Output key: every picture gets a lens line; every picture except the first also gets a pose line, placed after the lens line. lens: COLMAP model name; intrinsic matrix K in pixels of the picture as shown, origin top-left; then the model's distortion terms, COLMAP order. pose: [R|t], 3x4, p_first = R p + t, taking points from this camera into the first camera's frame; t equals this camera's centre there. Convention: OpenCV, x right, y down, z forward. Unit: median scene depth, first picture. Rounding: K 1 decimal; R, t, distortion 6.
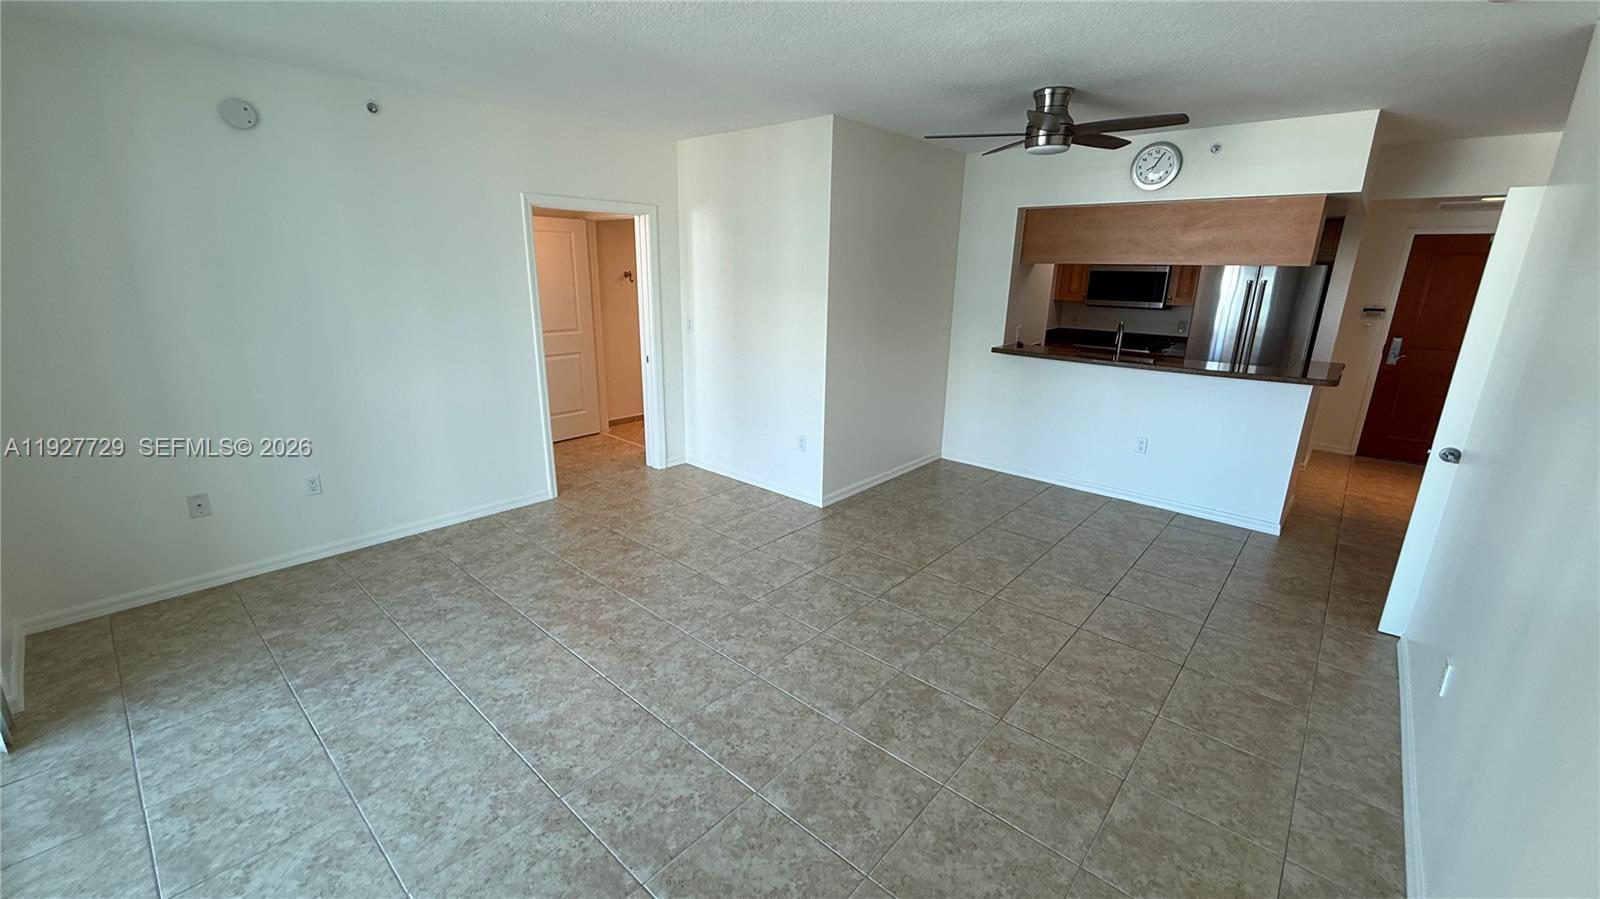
lens RADIAL K [[638.4, 0, 797.4], [0, 638.4, 446.8], [0, 0, 1]] dist [0.001798, 0.000194]
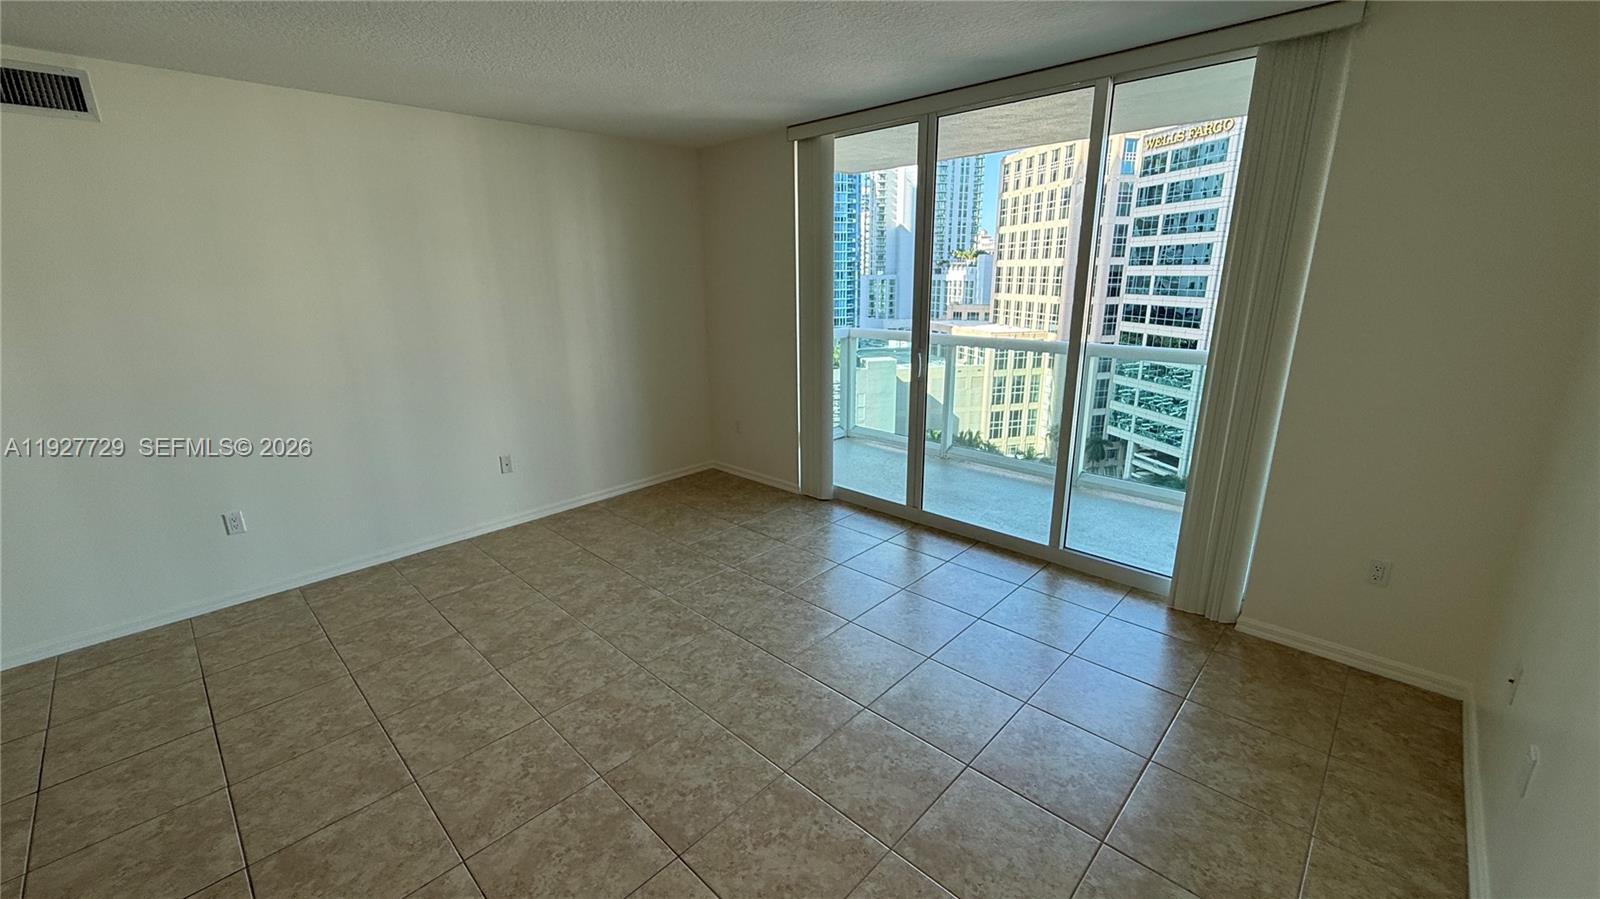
lens RADIAL K [[638.4, 0, 797.4], [0, 638.4, 446.8], [0, 0, 1]] dist [0.001798, 0.000194]
pose [[-0.999063, -0.016771, 0.039891, -0.321656], [0.006392, 0.854536, 0.519353, -0.439434], [-0.042798, 0.519121, -0.853628, 1.537348]]
